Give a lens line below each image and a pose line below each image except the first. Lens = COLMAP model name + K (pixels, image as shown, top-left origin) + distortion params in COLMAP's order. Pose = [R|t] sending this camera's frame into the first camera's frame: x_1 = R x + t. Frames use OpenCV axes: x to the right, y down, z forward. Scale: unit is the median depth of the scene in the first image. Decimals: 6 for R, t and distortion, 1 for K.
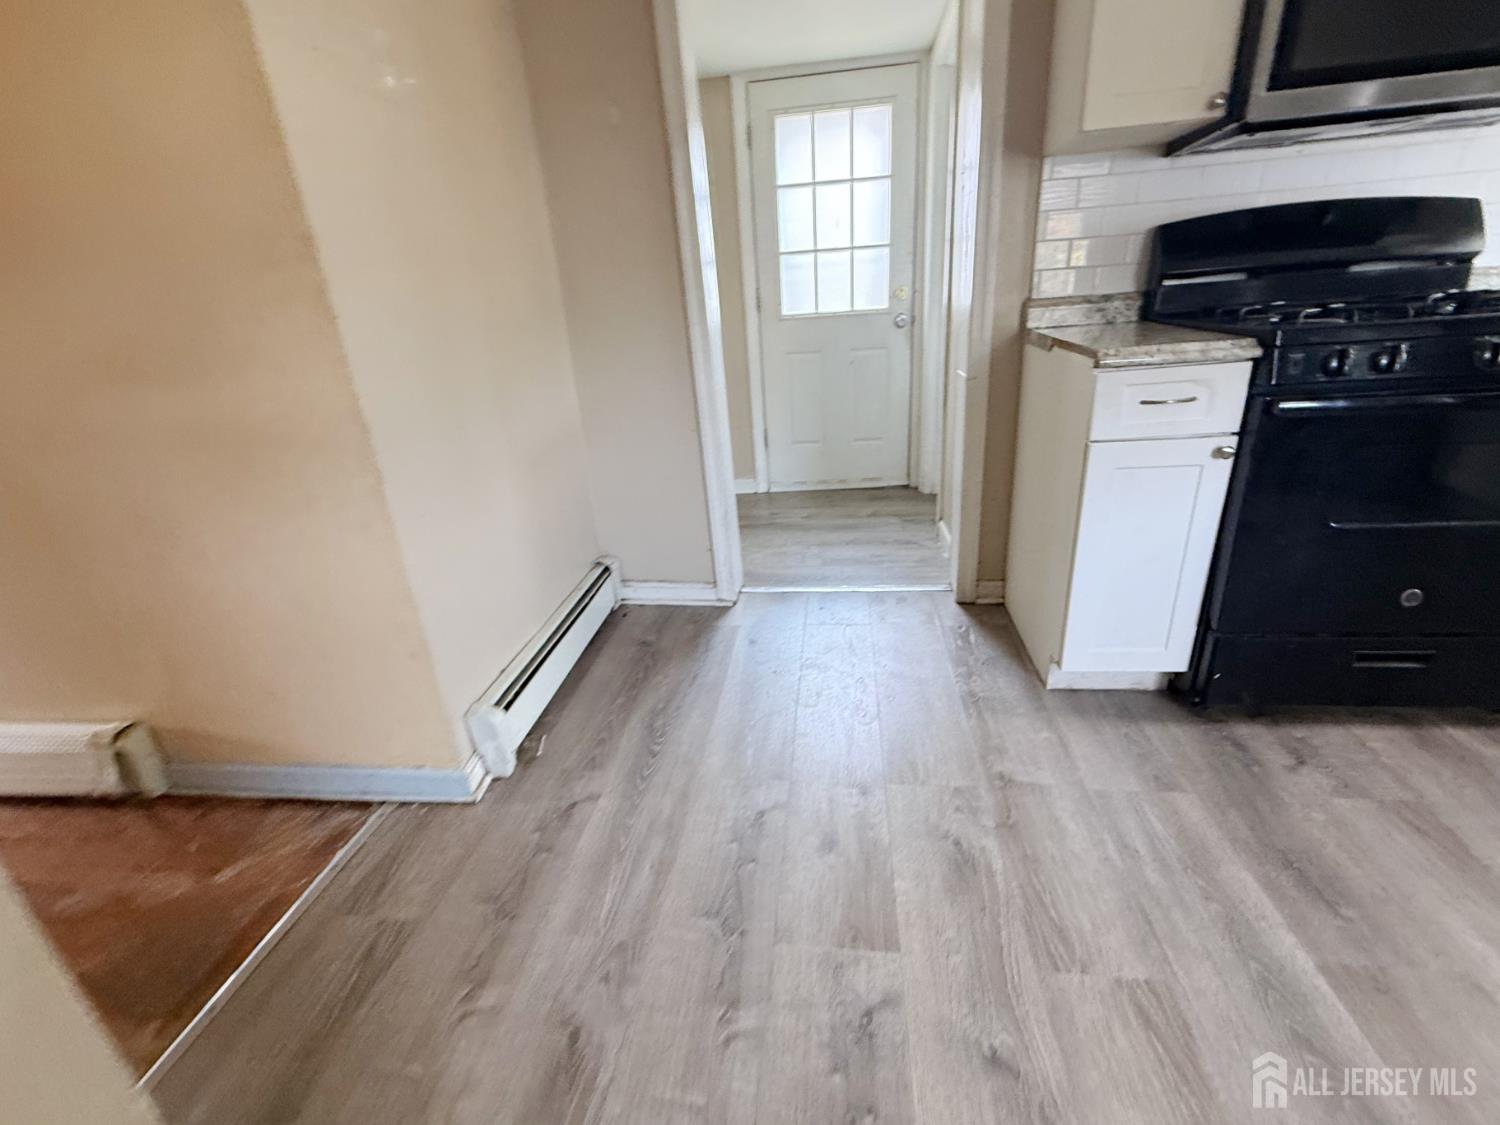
lens RADIAL K [[655.5, 0, 740.5], [0, 655.5, 559.8], [0, 0, 1]] dist [-0.000589, 0.000156]
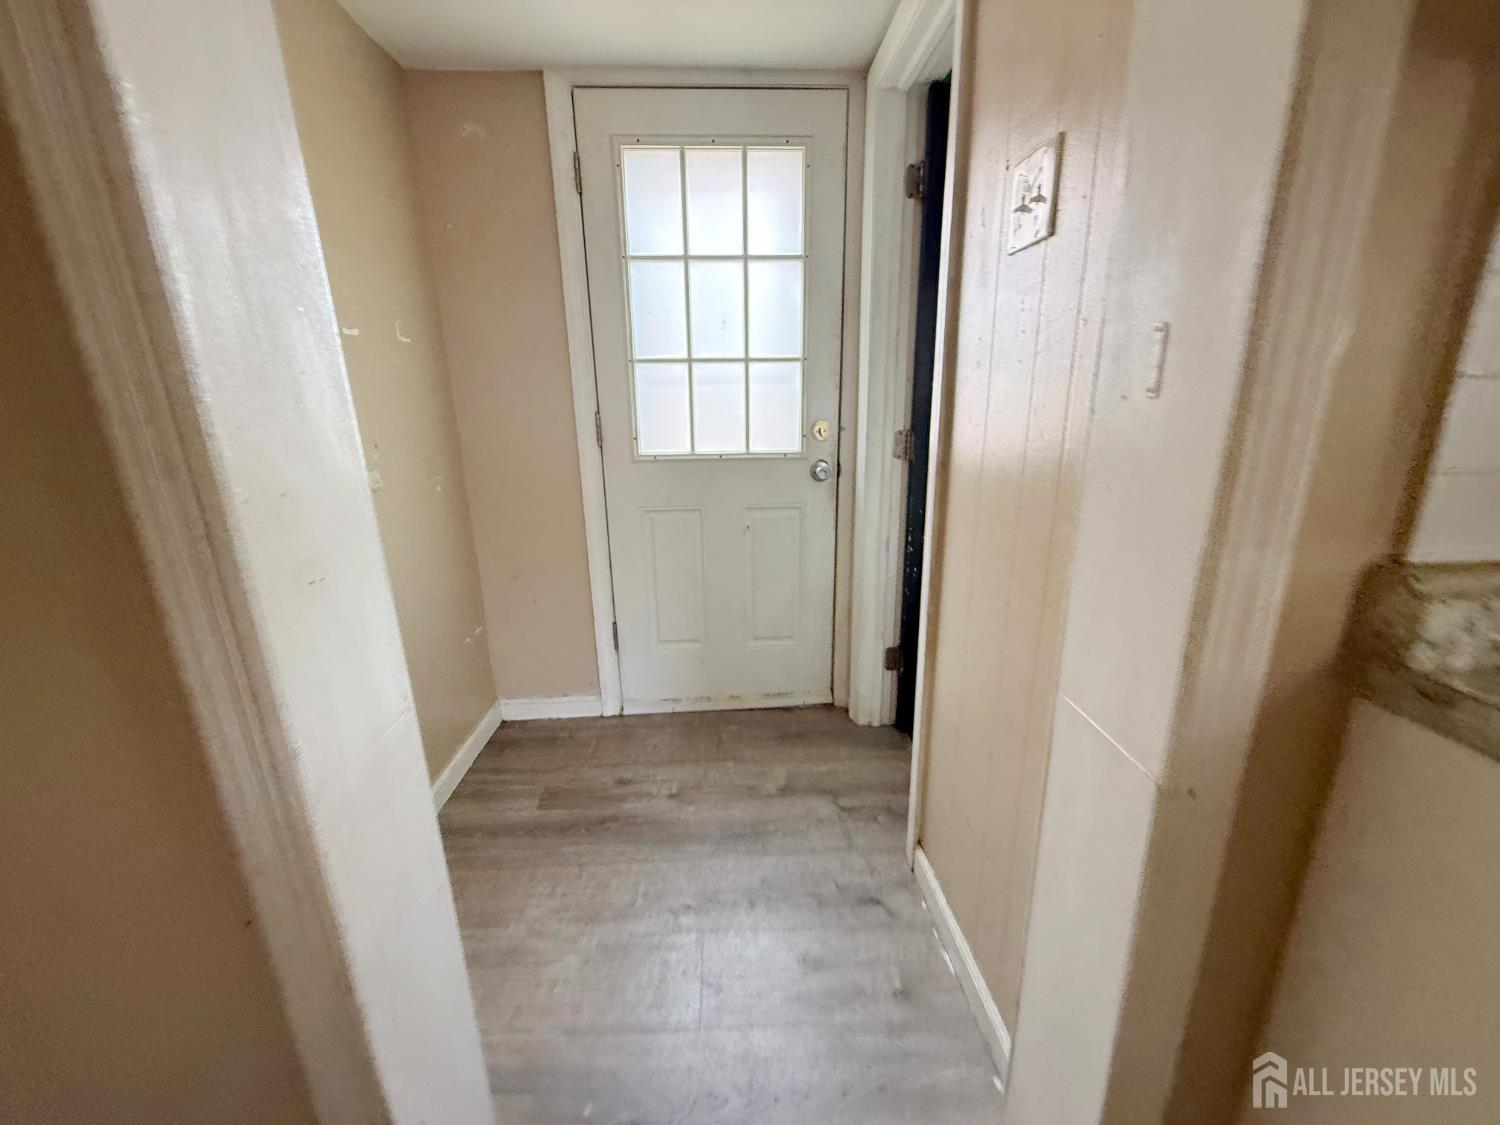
lens RADIAL K [[599.4, 0, 746.4], [0, 599.4, 561.2], [0, 0, 1]] dist [0.001109, 0.000012]
pose [[0.982505, 0.005287, 0.186160, 0.063609], [0.016592, 0.993137, -0.115770, -0.218875], [-0.185495, 0.116834, 0.975675, 0.464985]]
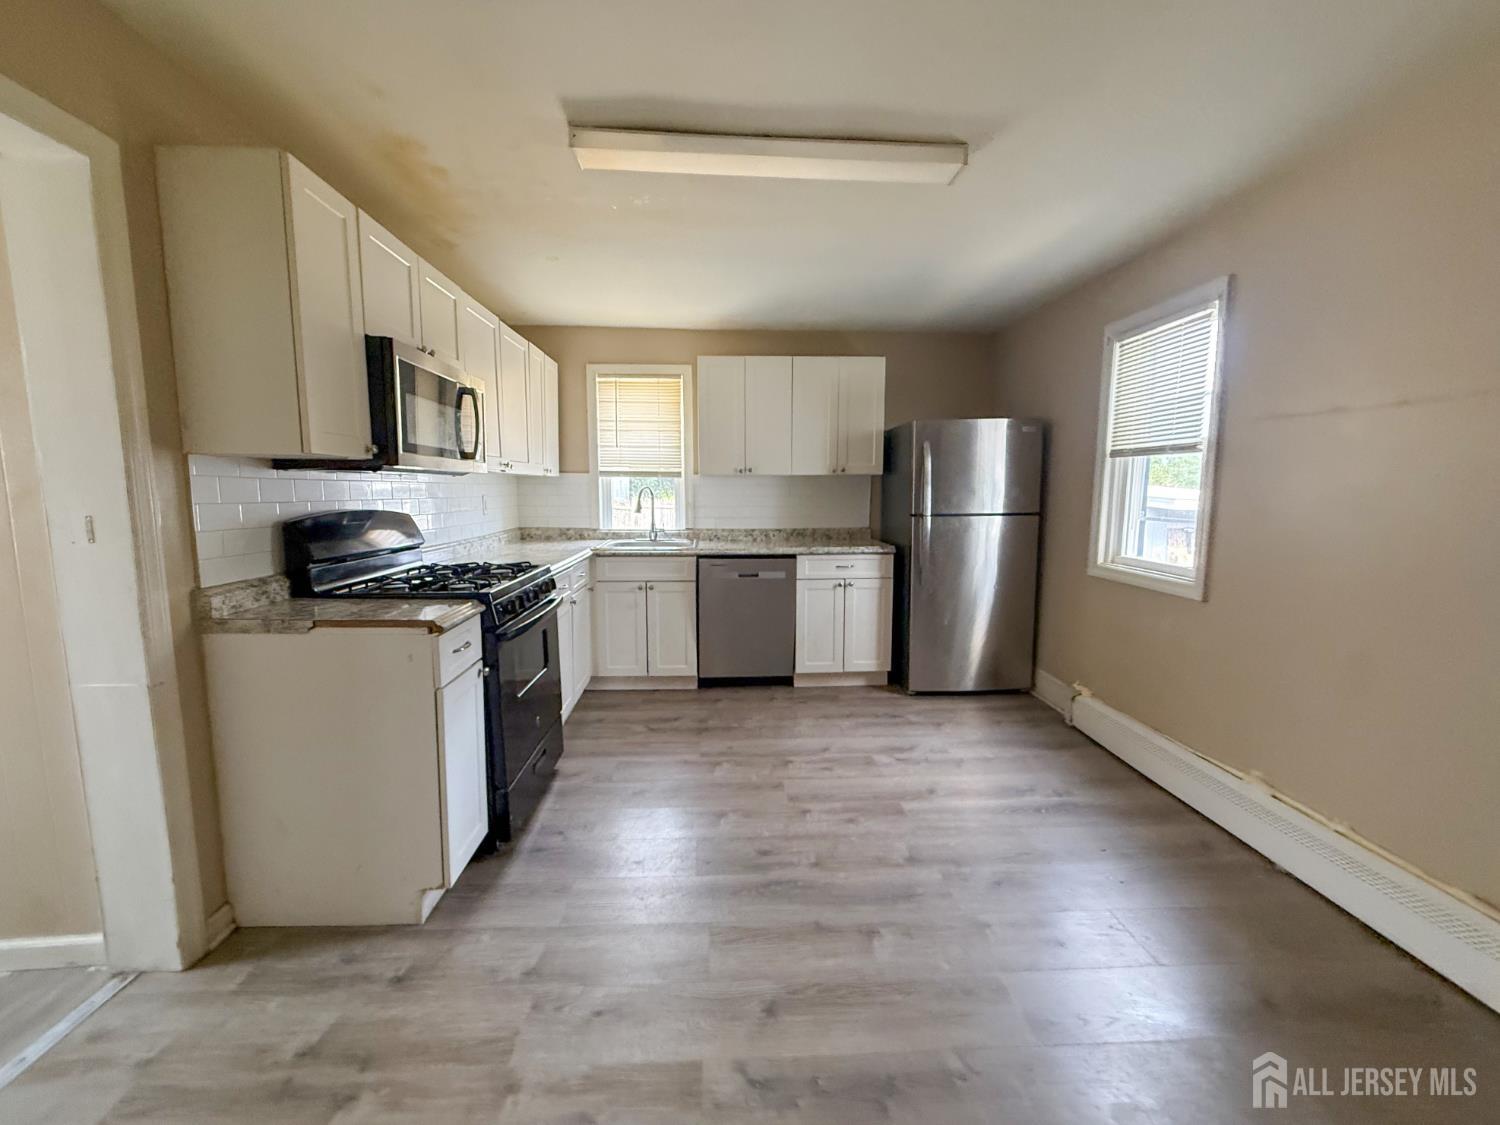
lens RADIAL K [[608.9, 0, 740.4], [0, 608.9, 561.3], [0, 0, 1]] dist [-0.000762, -0.000618]
pose [[-0.180857, -0.042738, 0.982580, -0.311396], [0.377857, 0.919362, 0.109538, -0.140486], [-0.908028, 0.391085, -0.150124, 0.248007]]
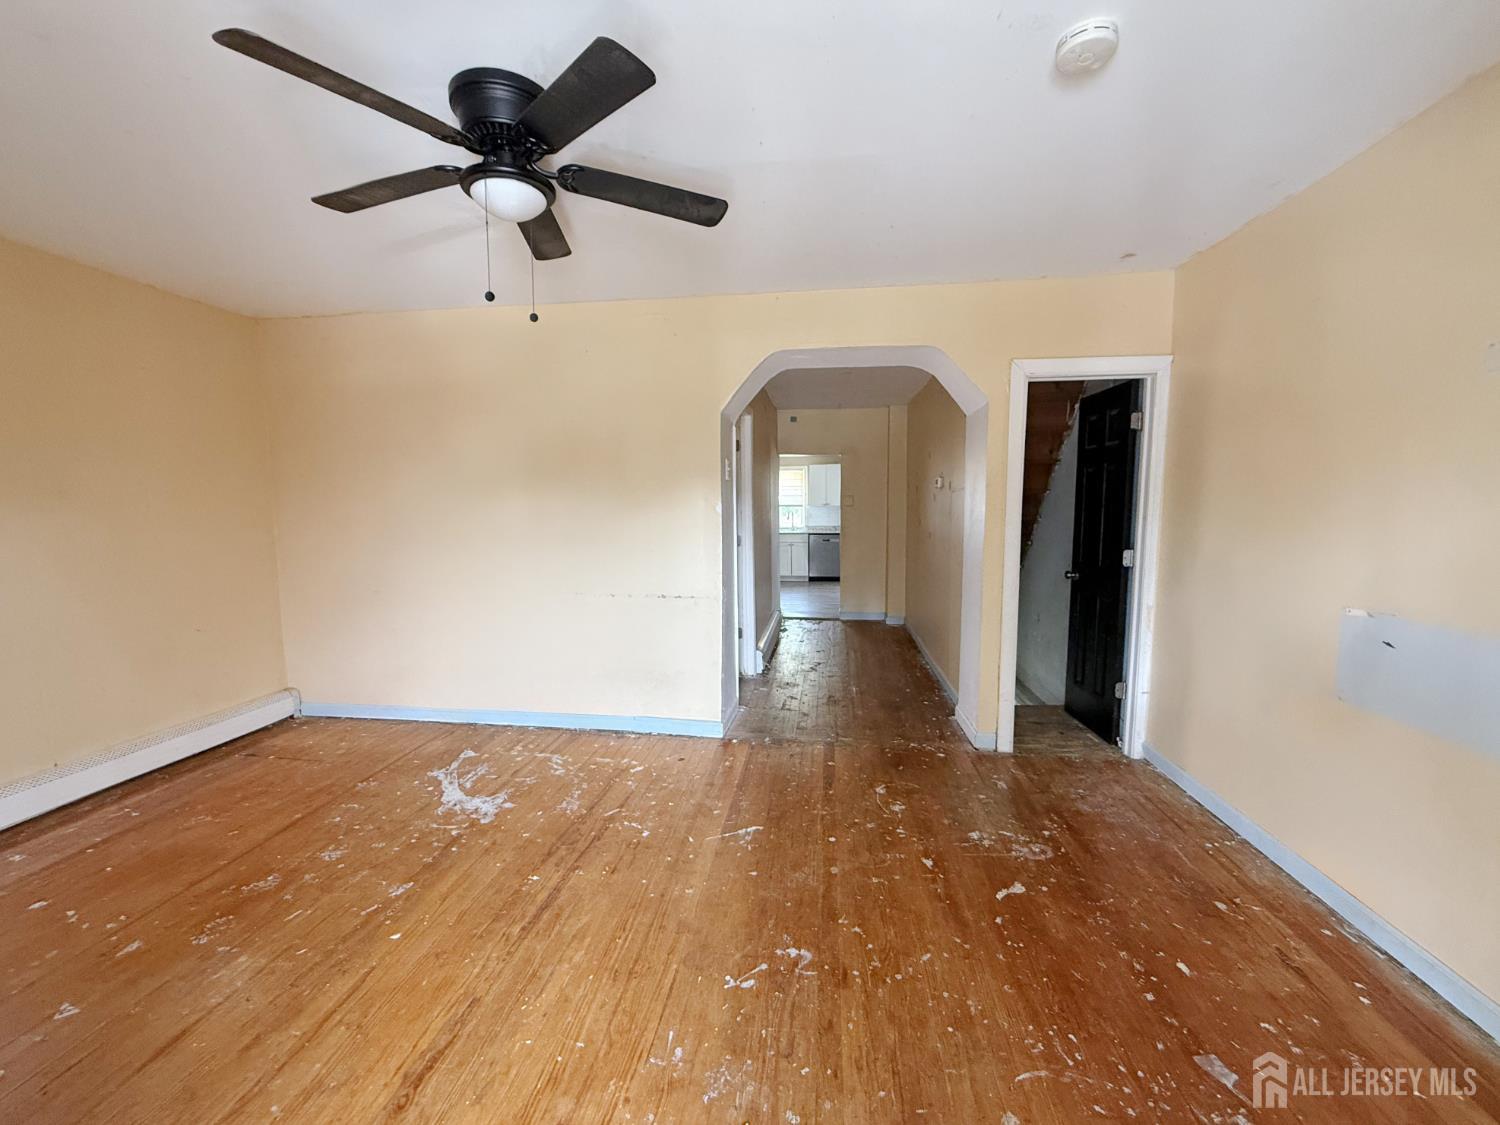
lens RADIAL K [[617.3, 0, 750.4], [0, 617.3, 559.5], [0, 0, 1]] dist [-0.000223, -0.000126]
pose [[-0.012407, -0.011762, 0.999854, -2.504059], [0.372471, 0.927914, 0.015538, -0.096889], [-0.927961, 0.372610, -0.007132, 0.515567]]
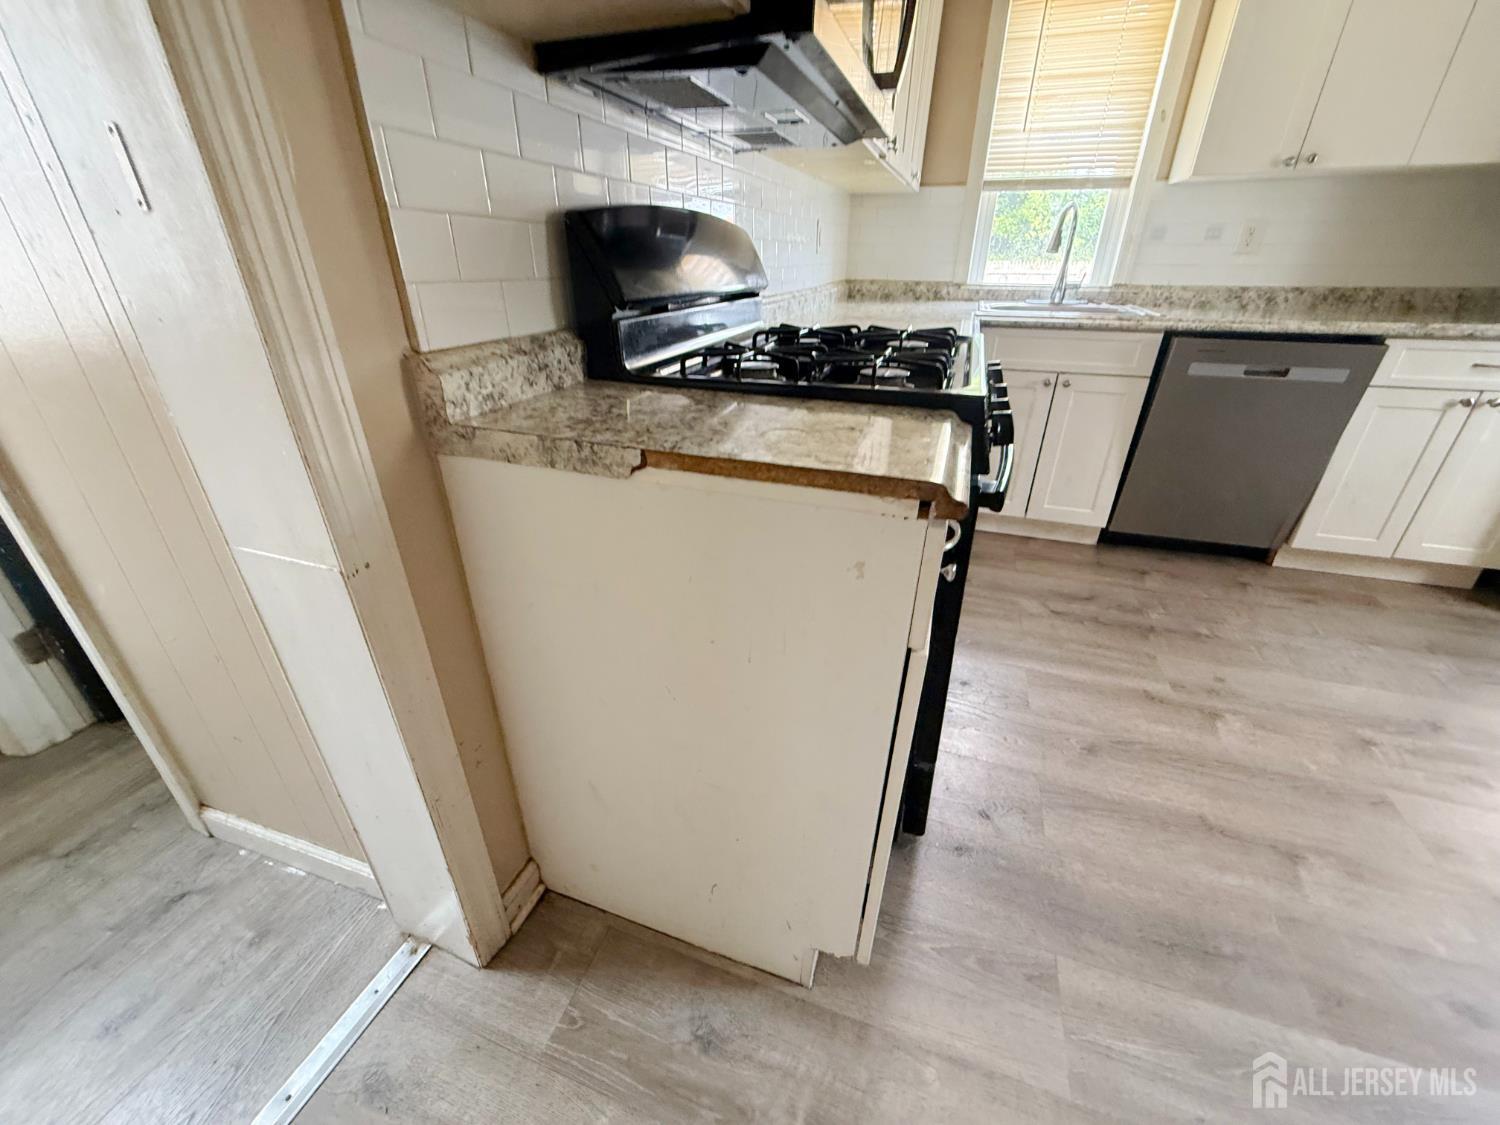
lens RADIAL K [[599.4, 0, 746.4], [0, 599.4, 561.2], [0, 0, 1]] dist [0.001109, 0.000012]
pose [[0.192539, -0.379120, 0.905095, 0.054957], [0.353288, 0.887284, 0.296505, -0.187969], [-0.915487, 0.262670, 0.304775, 0.428387]]
